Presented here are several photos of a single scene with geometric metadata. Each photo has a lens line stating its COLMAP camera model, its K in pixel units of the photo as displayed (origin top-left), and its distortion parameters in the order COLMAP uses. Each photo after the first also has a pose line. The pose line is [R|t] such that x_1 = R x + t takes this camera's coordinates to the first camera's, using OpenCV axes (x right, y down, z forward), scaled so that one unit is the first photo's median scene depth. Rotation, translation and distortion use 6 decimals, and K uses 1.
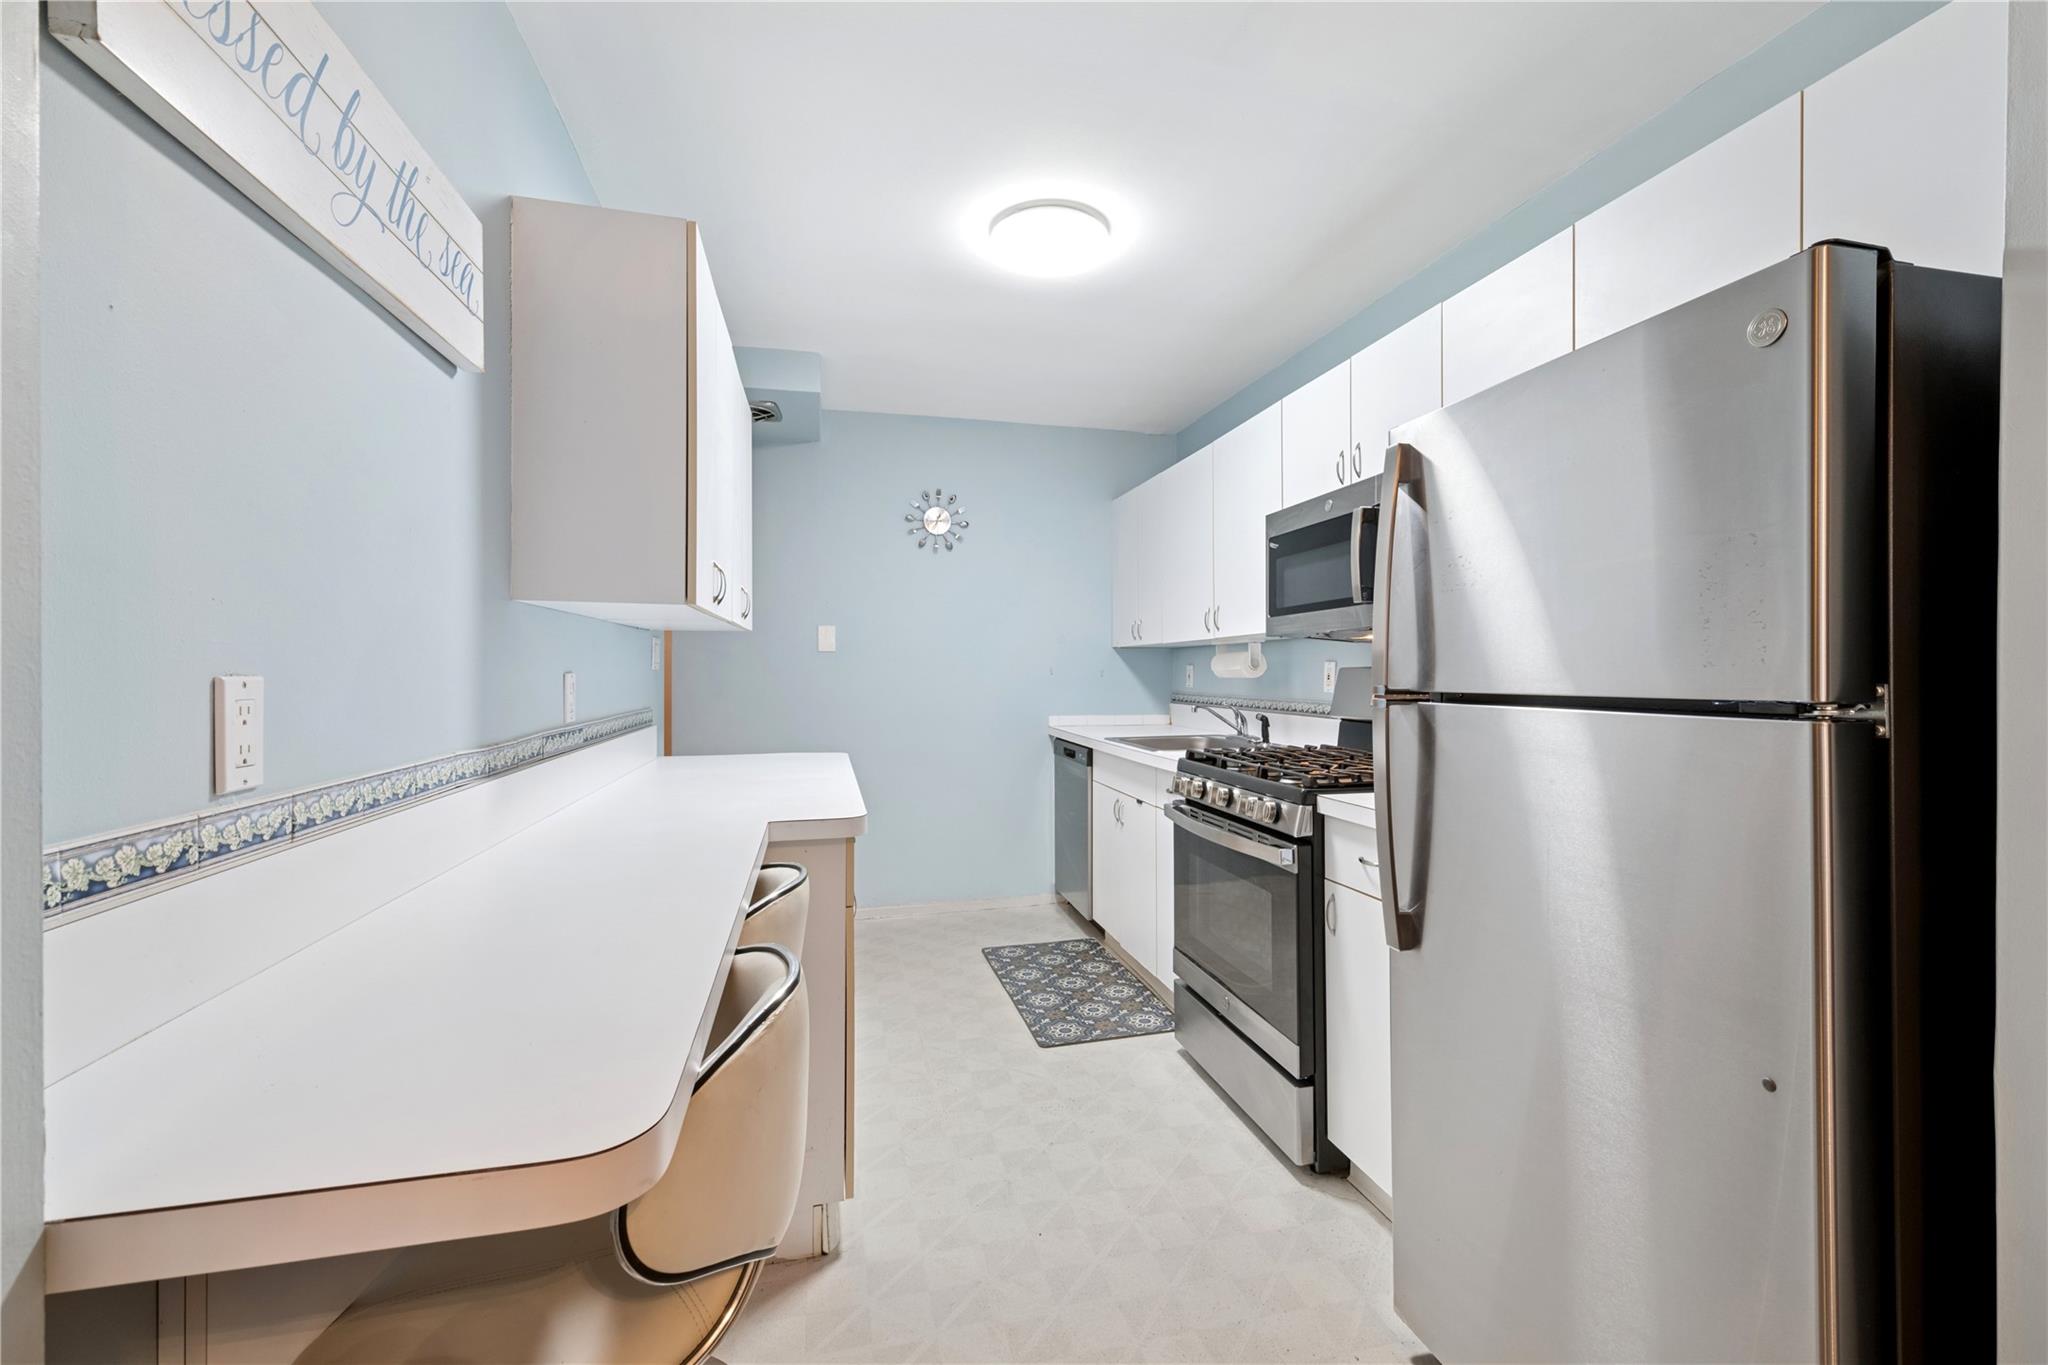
lens RADIAL K [[894.9, 0, 1032.8], [0, 894.9, 670.5], [0, 0, 1]] dist [0.011727, -0.000825]
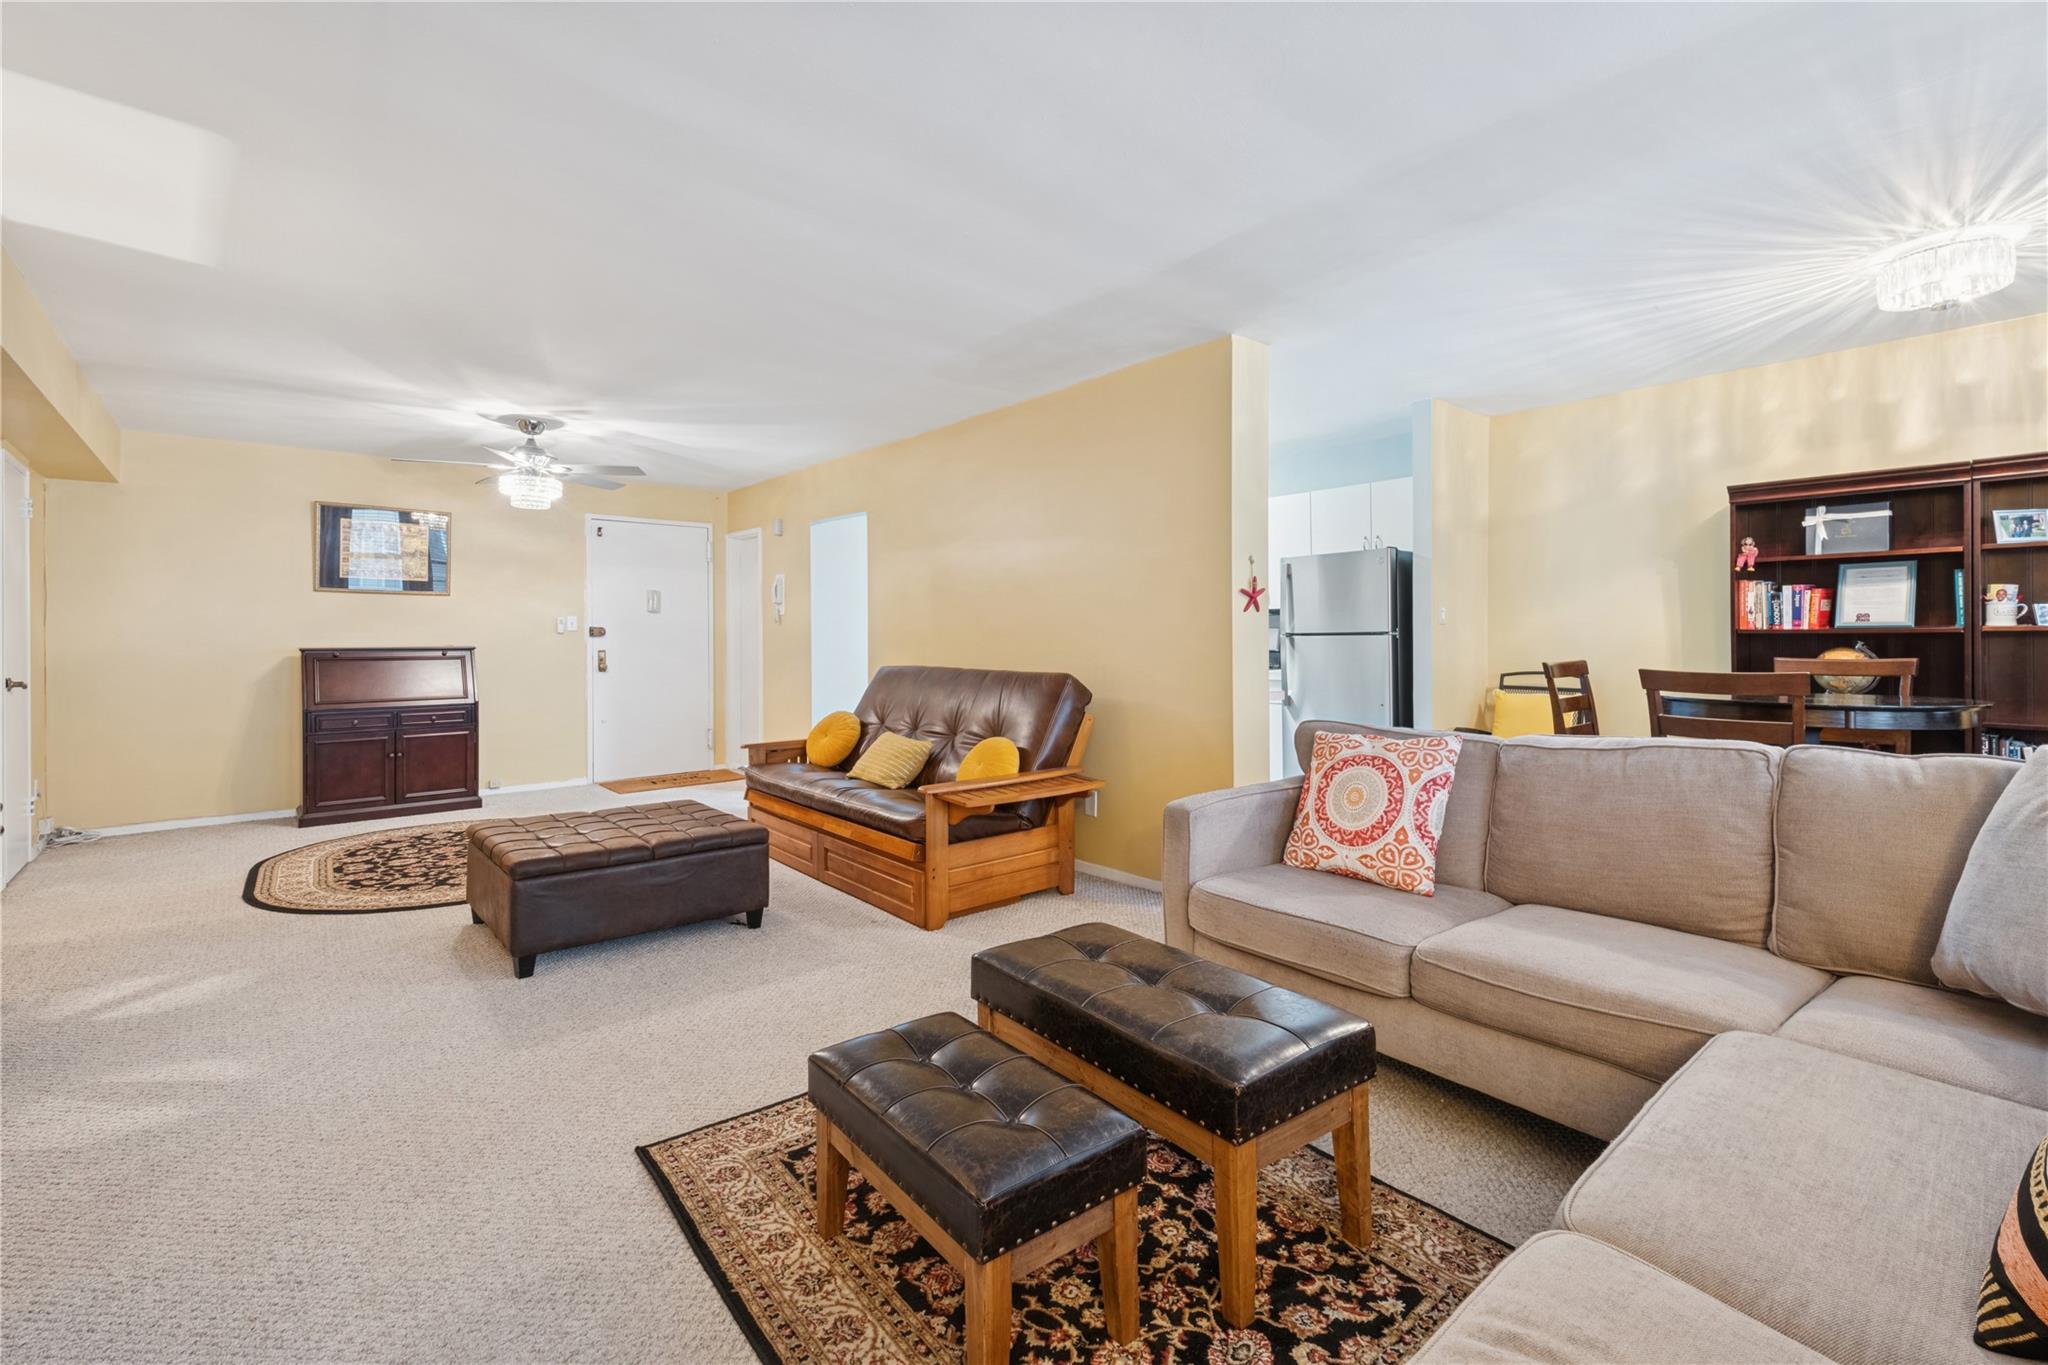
lens RADIAL K [[894.9, 0, 1041.5], [0, 894.9, 638.6], [0, 0, 1]] dist [0.011727, -0.000825]
pose [[0.904066, -0.006292, 0.427347, -3.298007], [0.006587, 0.999978, 0.000789, 0.058099], [-0.427342, 0.002102, 0.904087, -2.956906]]
